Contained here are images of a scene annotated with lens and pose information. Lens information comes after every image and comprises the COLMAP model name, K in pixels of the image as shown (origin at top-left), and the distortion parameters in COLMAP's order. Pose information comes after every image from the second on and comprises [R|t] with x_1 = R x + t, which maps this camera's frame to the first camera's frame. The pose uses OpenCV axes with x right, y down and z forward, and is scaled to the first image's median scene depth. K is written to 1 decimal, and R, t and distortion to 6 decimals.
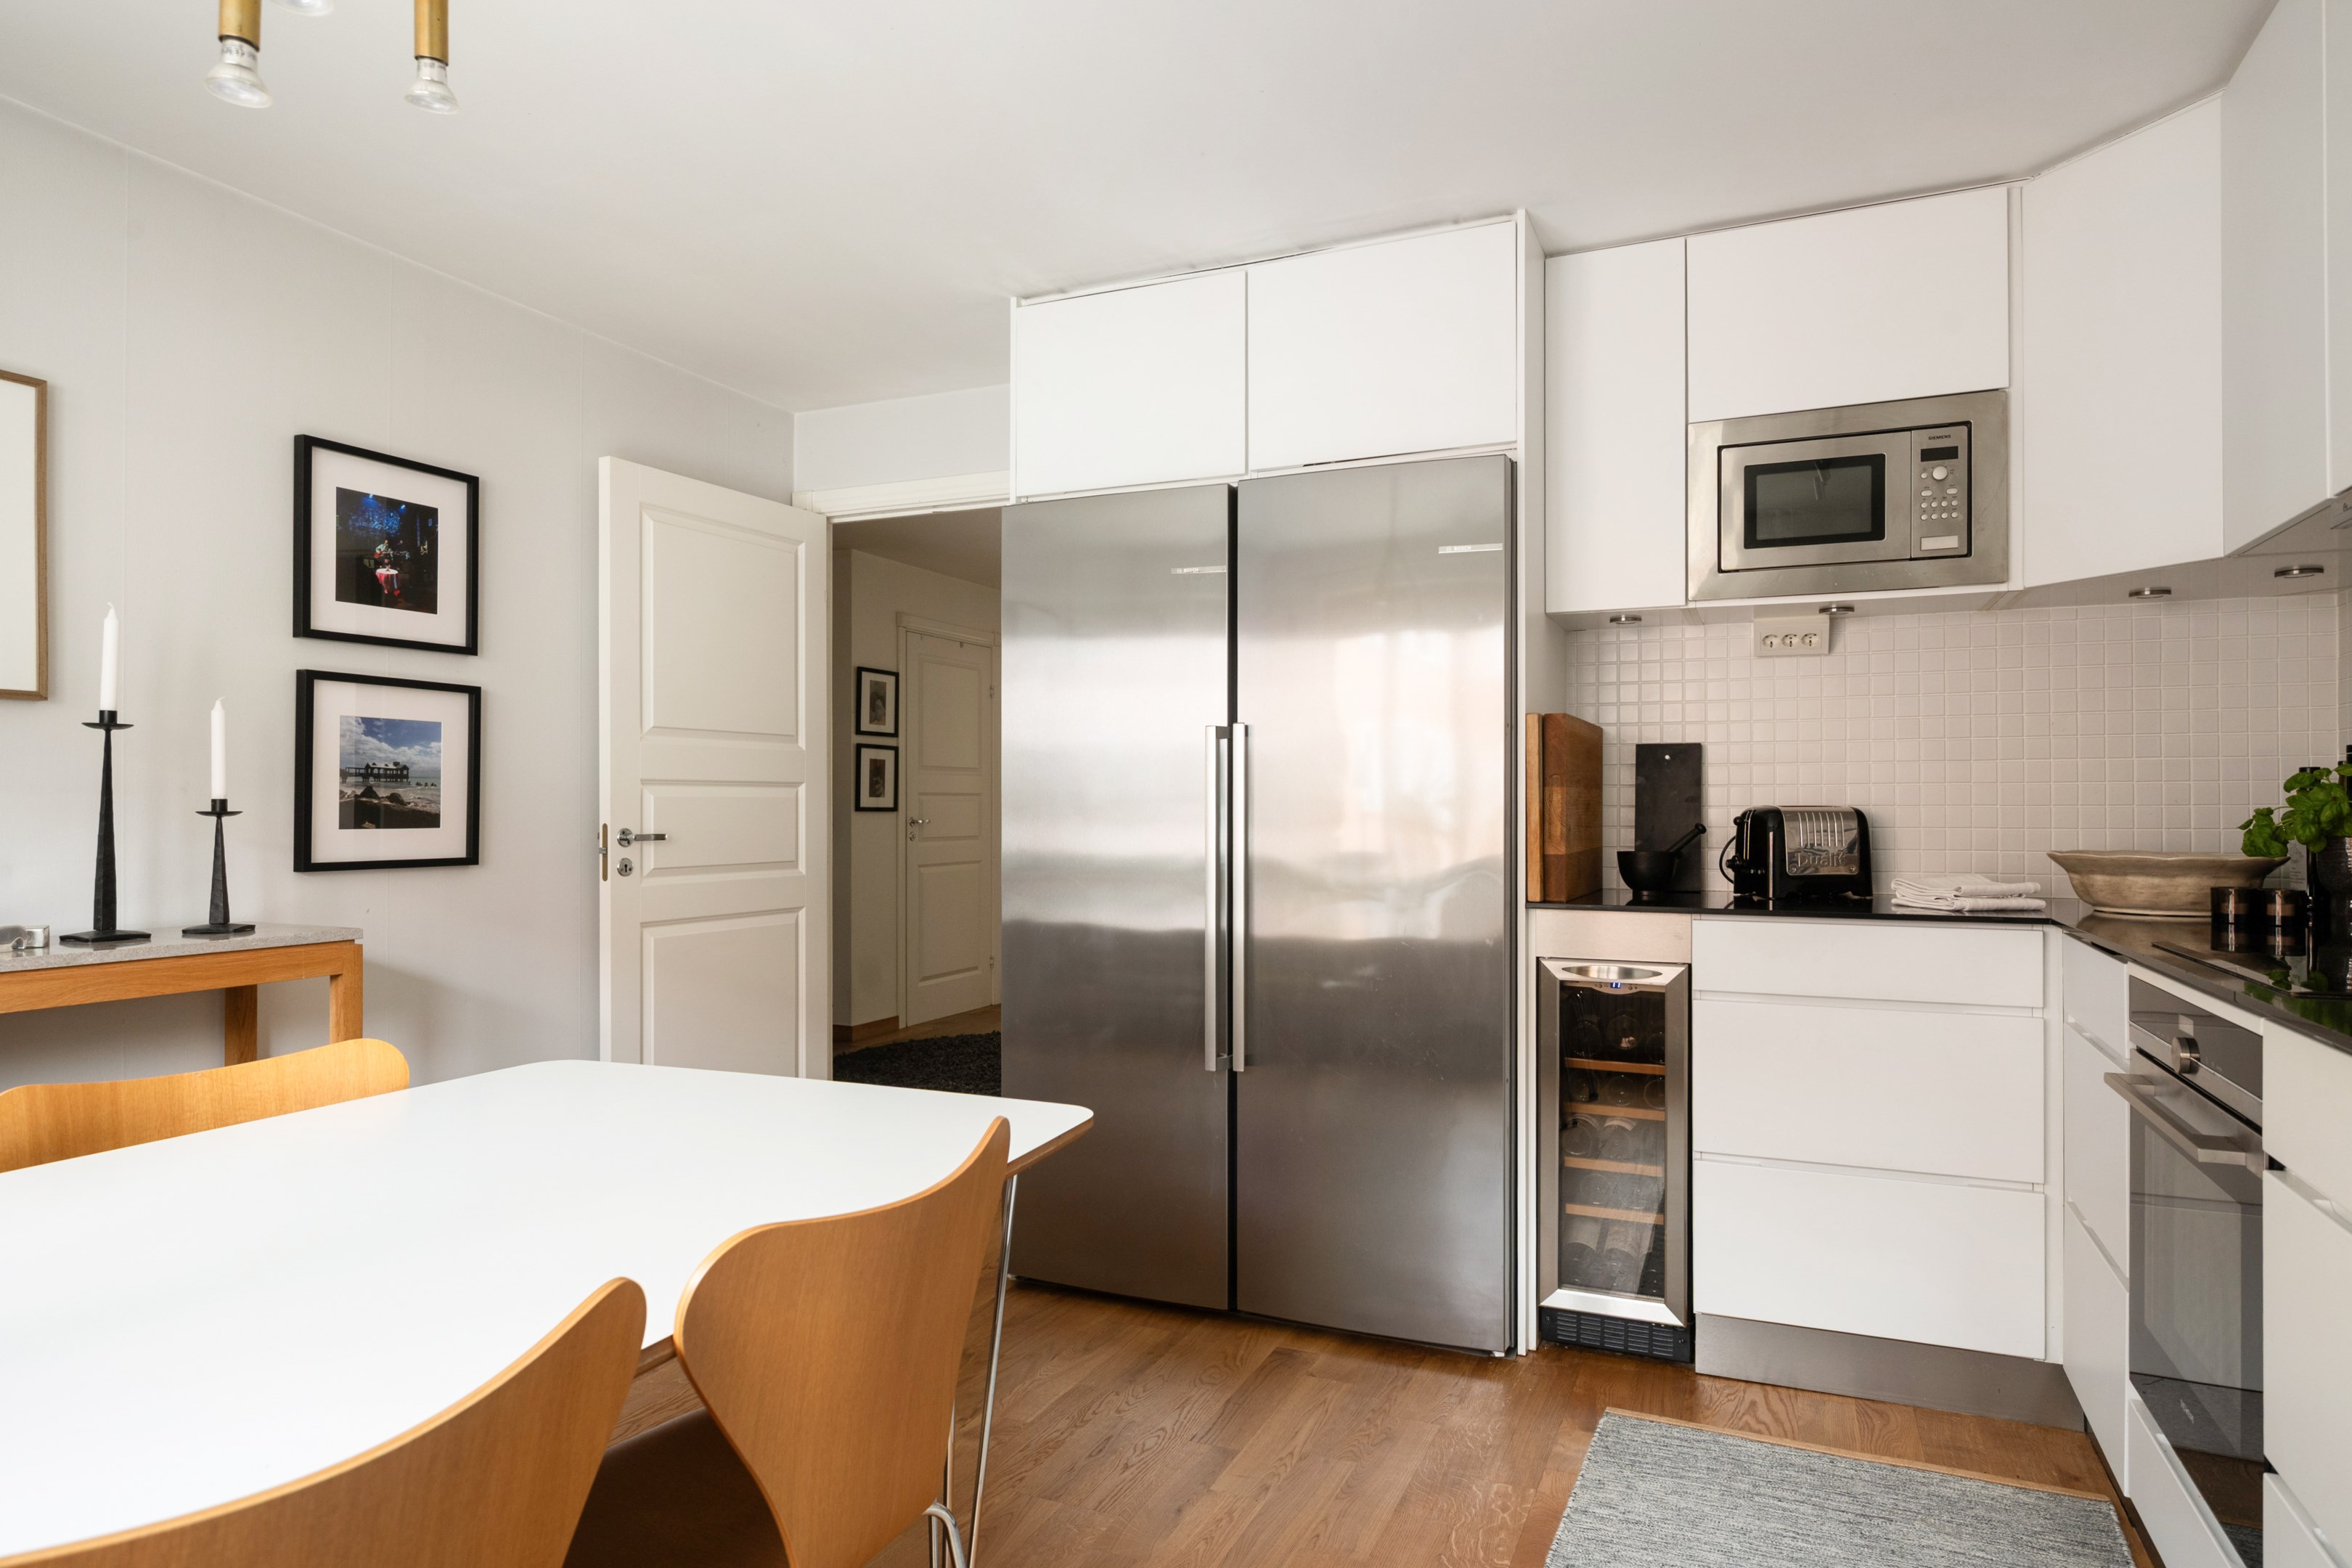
lens RADIAL K [[1376.4, 0, 1176.0], [0, 1376.4, 784.0], [0, 0, 1]] dist [0.001556, -0.000740]
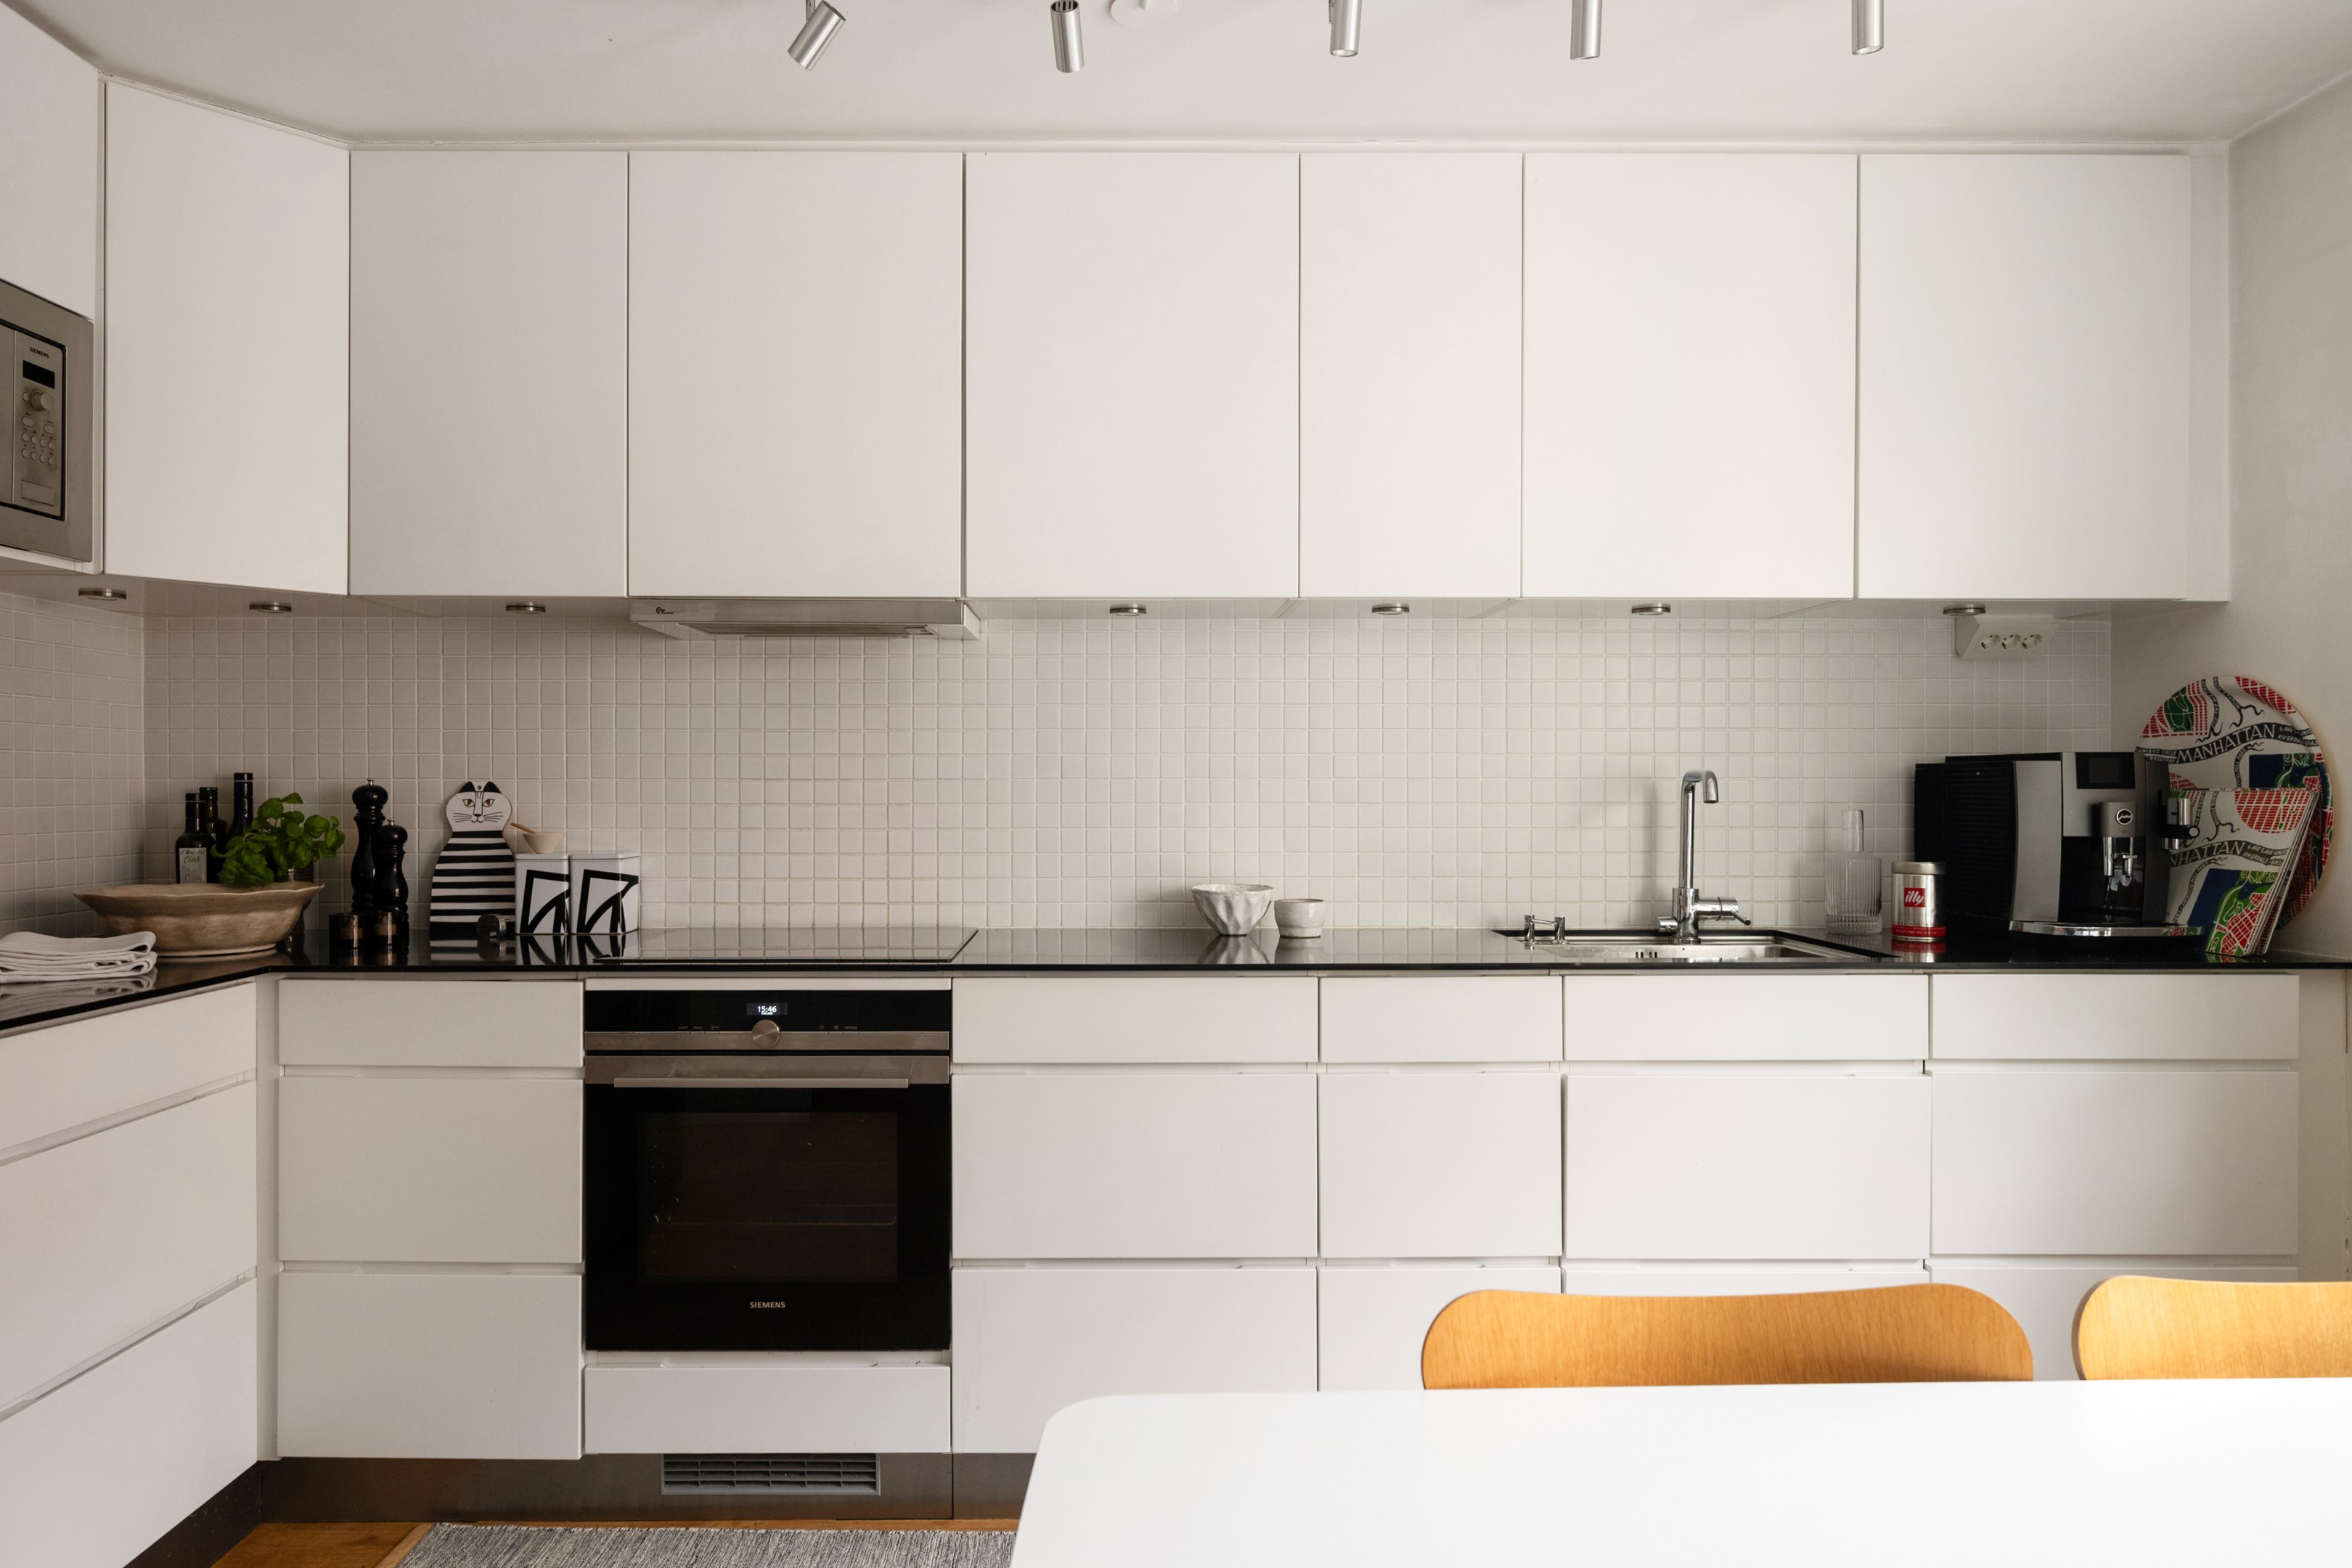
lens RADIAL K [[1453.6, 0, 1176.0], [0, 1453.6, 784.0], [0, 0, 1]] dist [-0.002072, -0.001163]
pose [[-0.393106, -0.000001, 0.919493, -0.378529], [-0.016750, 0.999834, -0.007160, -0.019775], [-0.919341, -0.018216, -0.393041, 0.672530]]
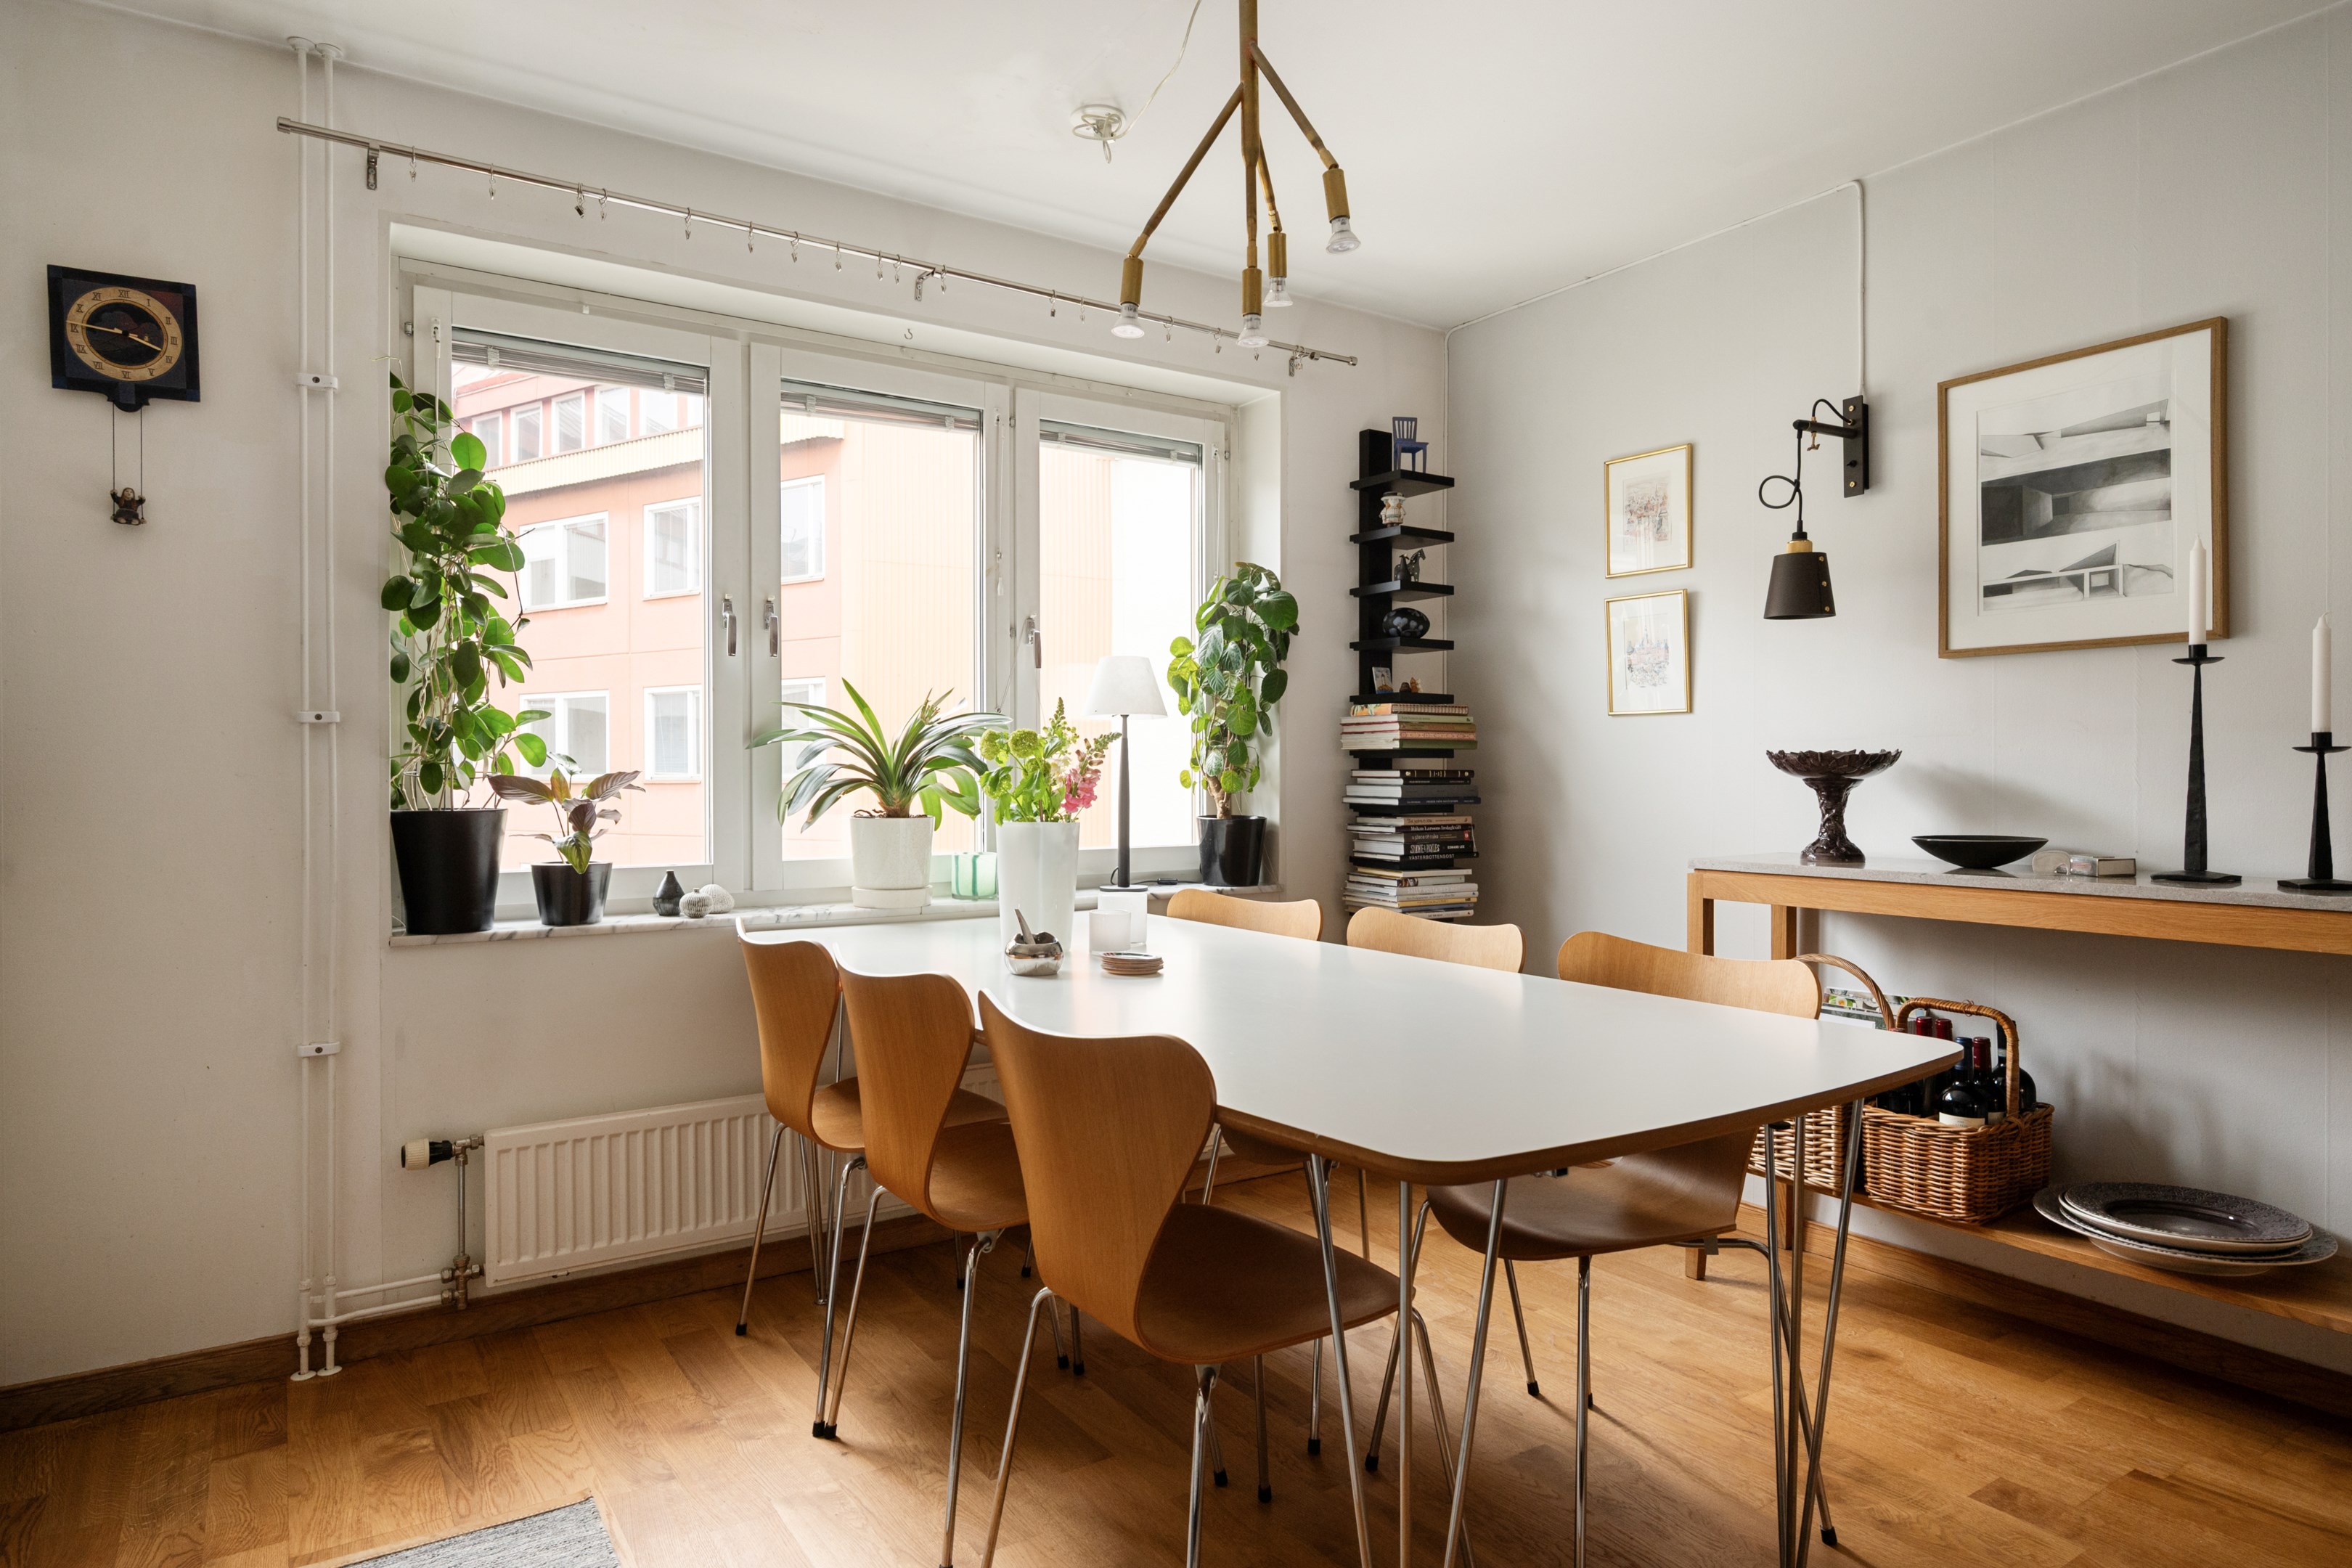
lens RADIAL K [[1376.4, 0, 1176.0], [0, 1376.4, 784.0], [0, 0, 1]] dist [0.001556, -0.000740]
pose [[-0.539762, 0.008767, -0.841772, 0.342444], [0.017626, 0.999844, -0.000888, 0.026122], [0.841633, -0.015317, -0.539833, 0.725466]]
